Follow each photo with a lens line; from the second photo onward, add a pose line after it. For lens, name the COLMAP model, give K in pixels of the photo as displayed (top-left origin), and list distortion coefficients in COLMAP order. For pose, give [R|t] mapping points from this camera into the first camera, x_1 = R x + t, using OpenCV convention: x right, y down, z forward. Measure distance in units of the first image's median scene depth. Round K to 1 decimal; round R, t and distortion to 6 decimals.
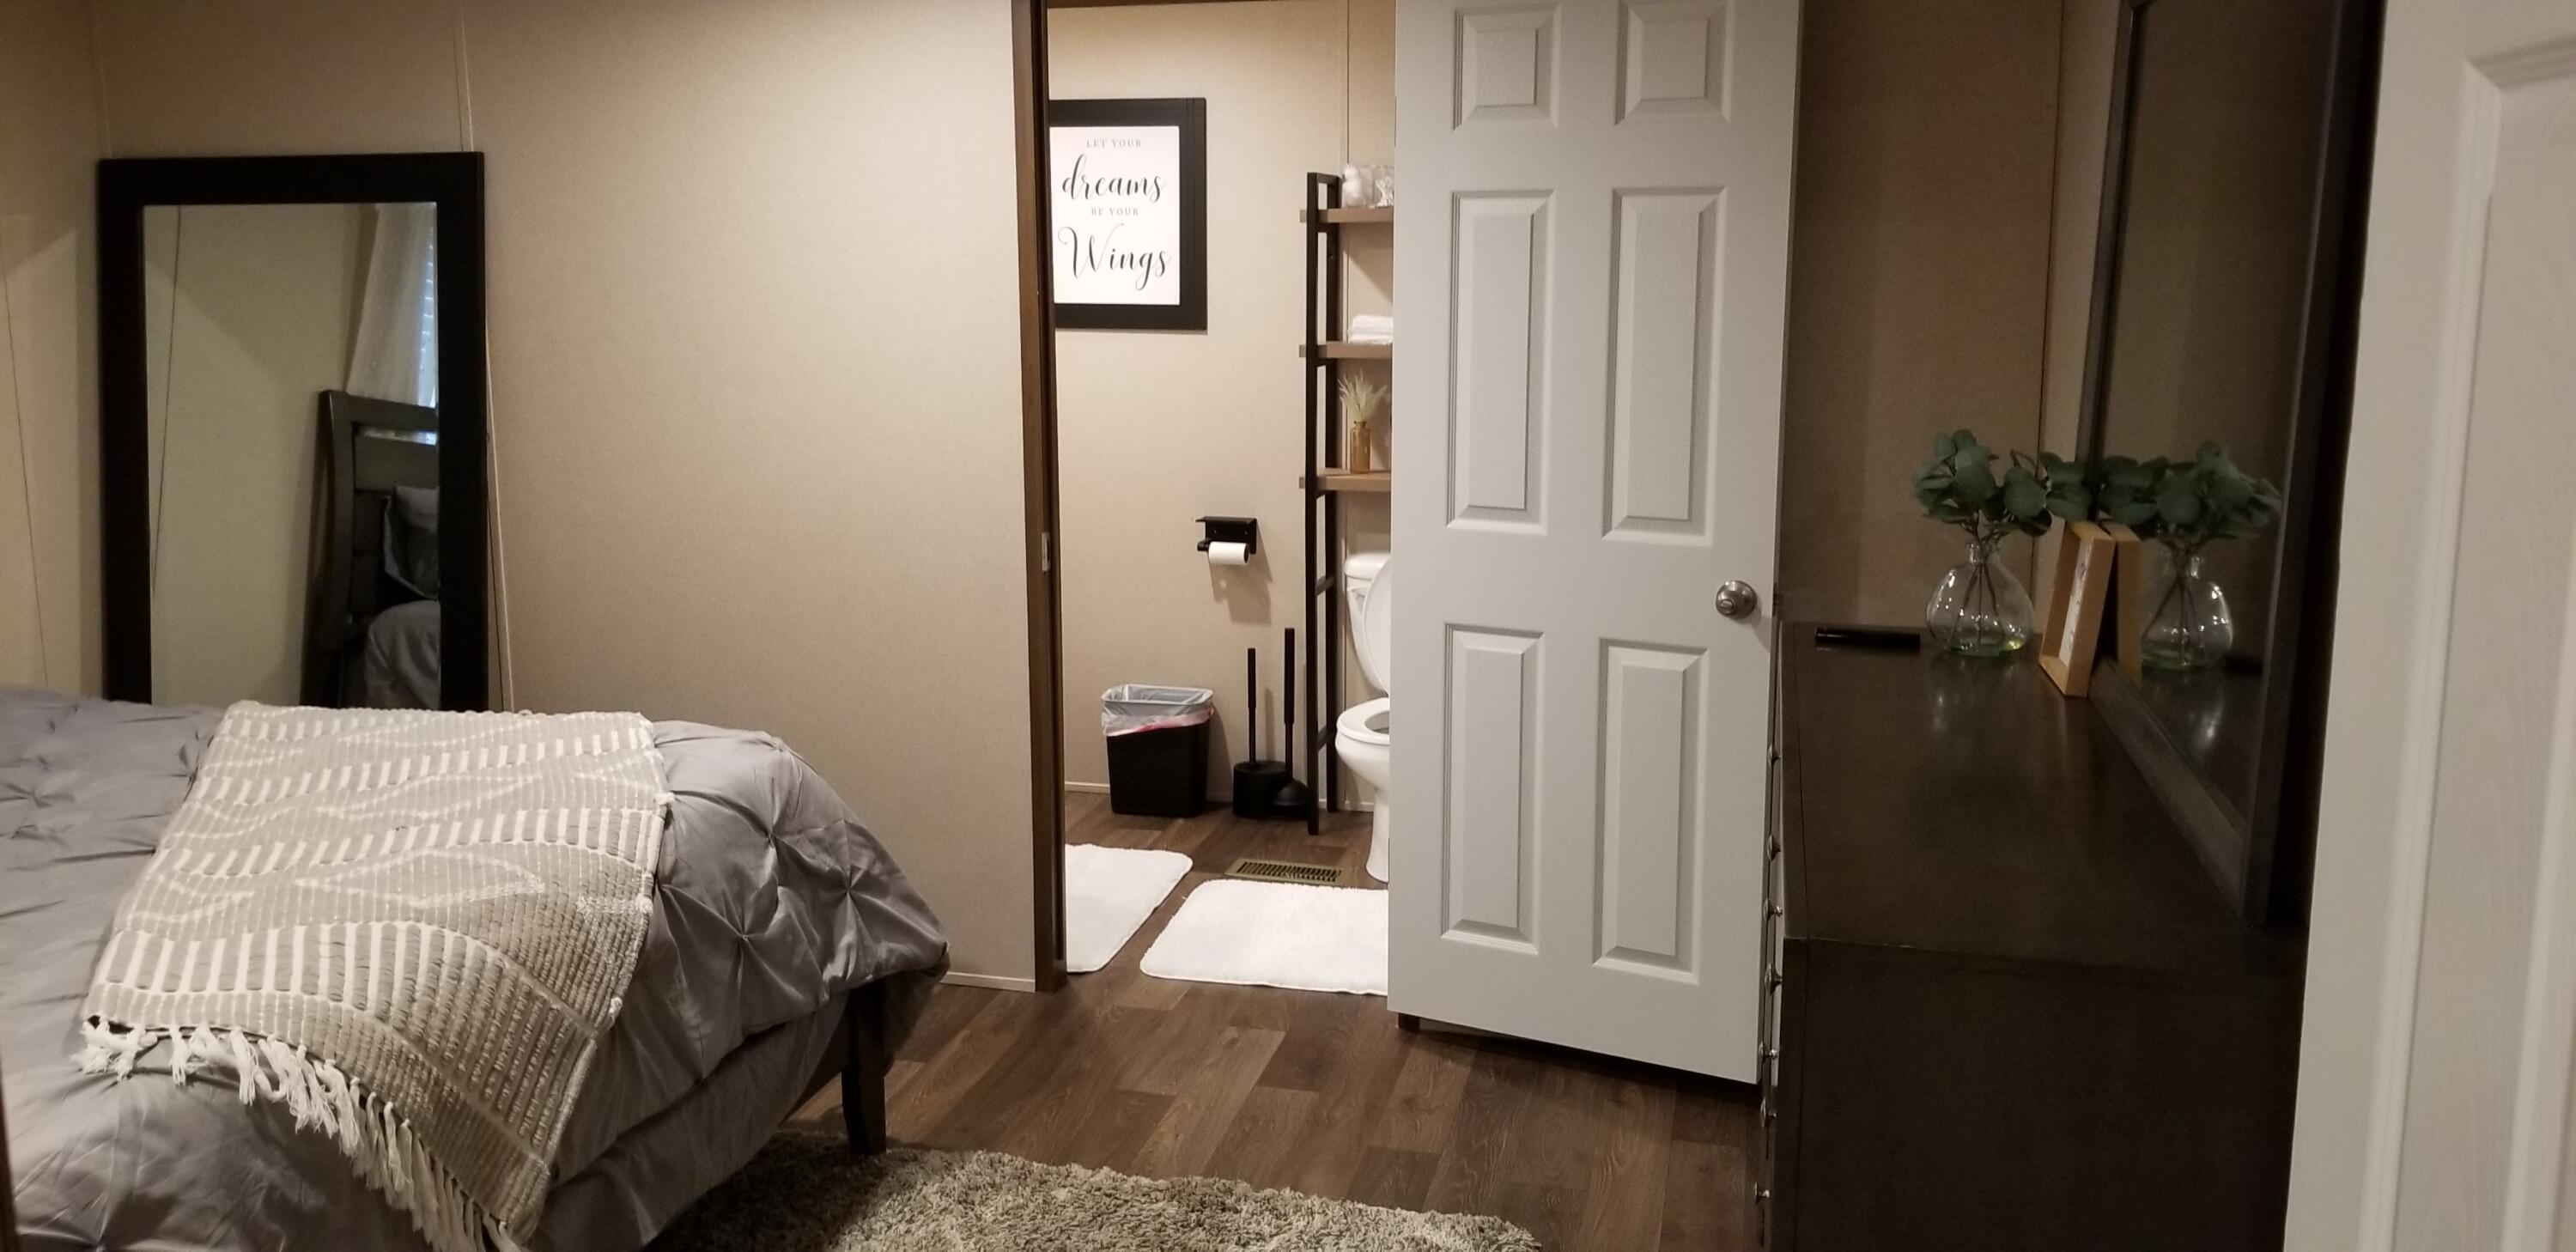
lens RADIAL K [[2004.9, 0, 1286.0], [0, 2004.9, 607.7], [0, 0, 1]] dist [0.067064, -0.133051]
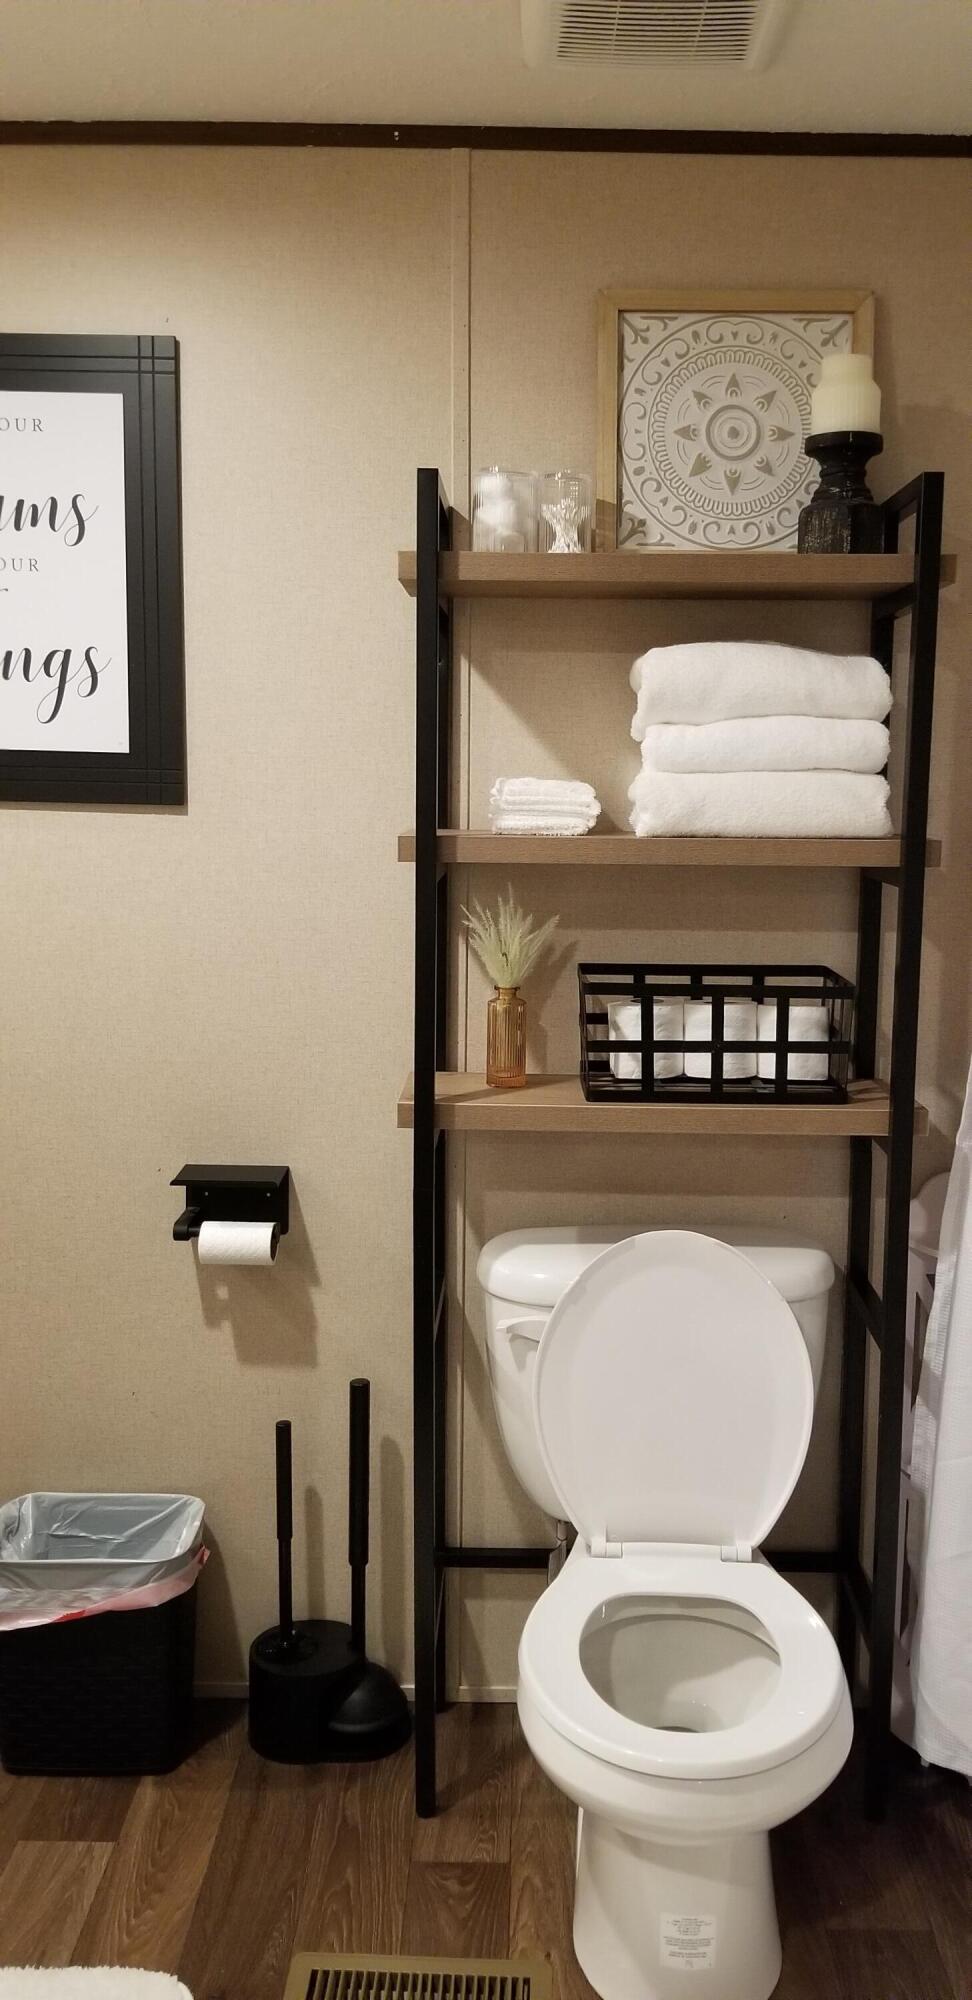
lens RADIAL K [[1556.6, 0, 537.1], [0, 1556.6, 973.2], [0, 0, 1]] dist [0.067064, -0.133051]
pose [[0.973413, -0.018869, 0.228280, -0.044015], [0.027069, 0.999094, -0.032846, -0.080549], [-0.227454, 0.038152, 0.973041, 0.598117]]
